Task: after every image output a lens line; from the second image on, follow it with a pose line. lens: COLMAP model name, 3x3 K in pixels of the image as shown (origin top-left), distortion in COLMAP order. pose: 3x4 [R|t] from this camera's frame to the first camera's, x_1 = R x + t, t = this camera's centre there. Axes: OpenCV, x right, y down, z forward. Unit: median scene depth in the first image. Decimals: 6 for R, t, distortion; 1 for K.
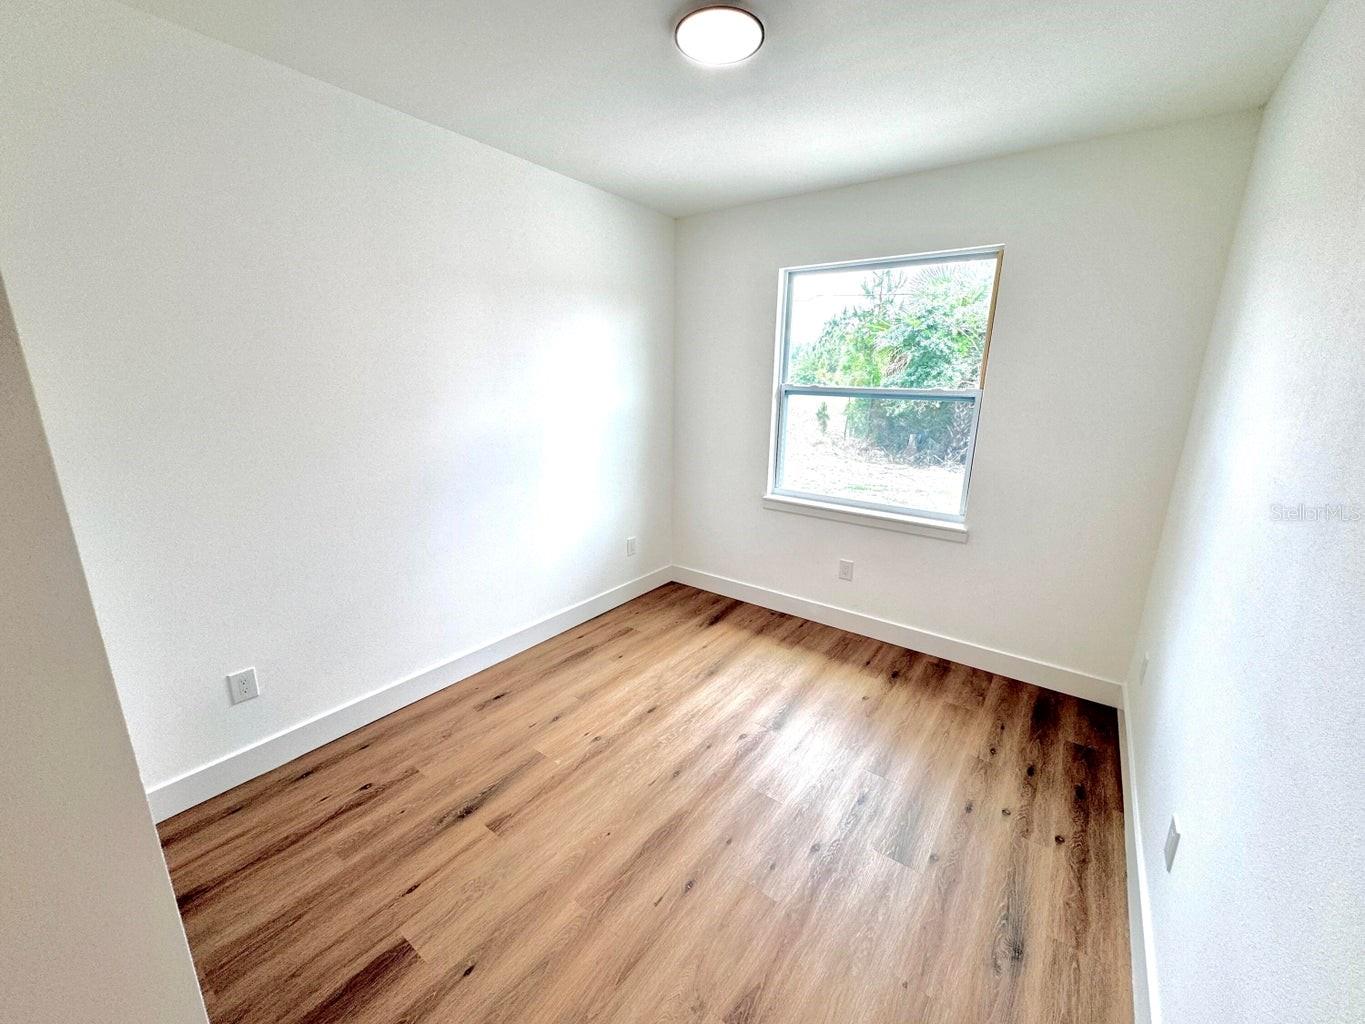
lens RADIAL K [[546.0, 0, 682.5], [0, 546.0, 512.0], [0, 0, 1]] dist [-0.000286, -0.000069]
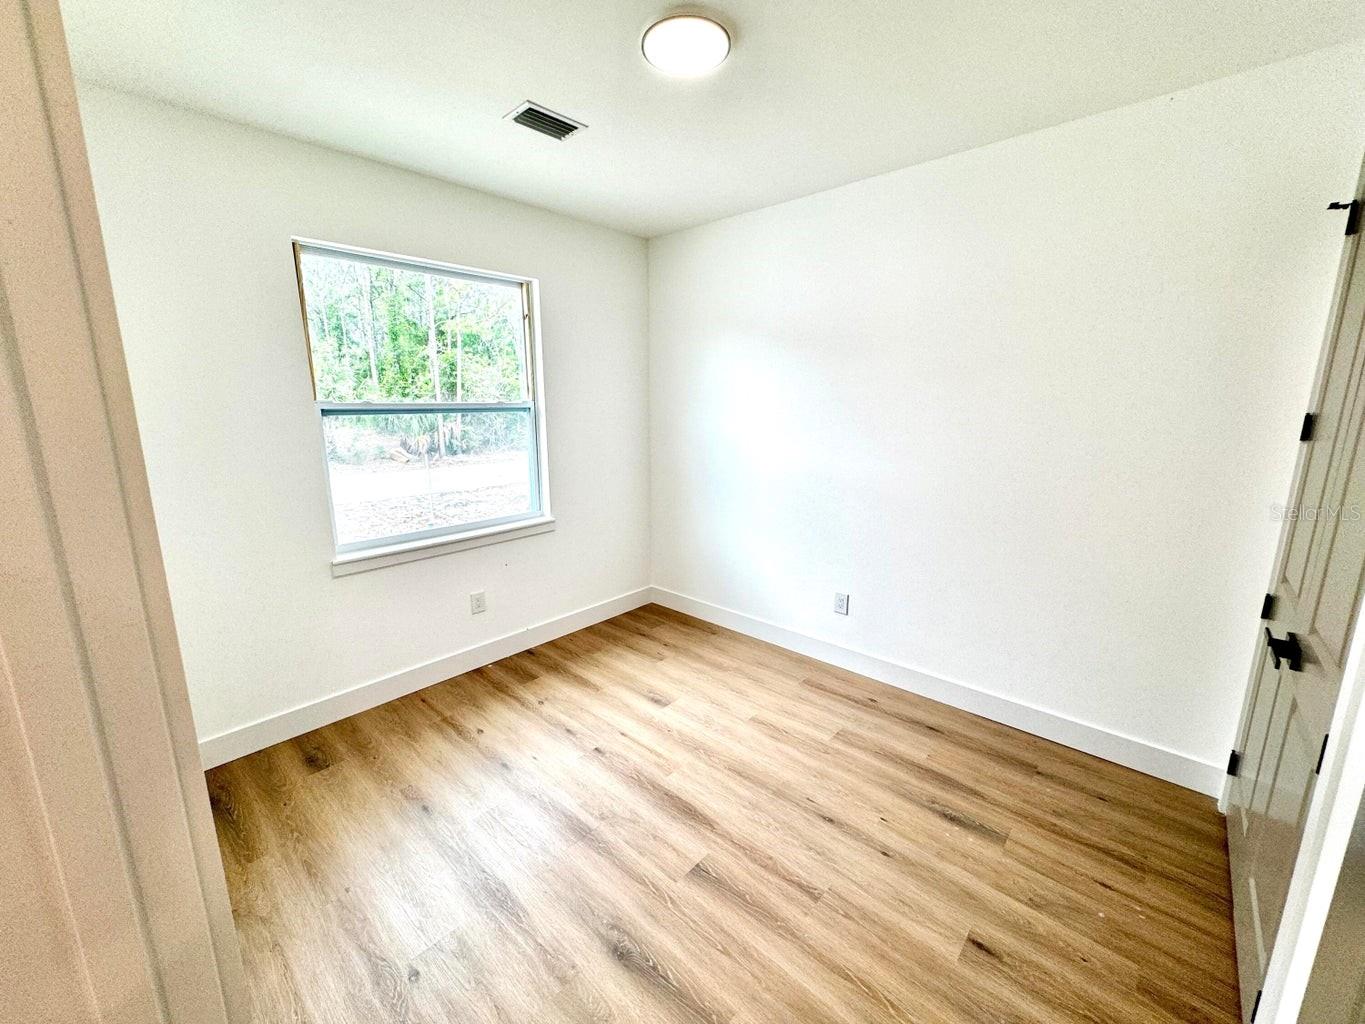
lens RADIAL K [[546.0, 0, 682.5], [0, 546.0, 512.0], [0, 0, 1]] dist [-0.000286, -0.000069]
pose [[0.102613, -0.219826, 0.970128, -0.514351], [0.247263, 0.950301, 0.189179, -0.119364], [-0.963500, 0.220465, 0.151868, 0.486302]]
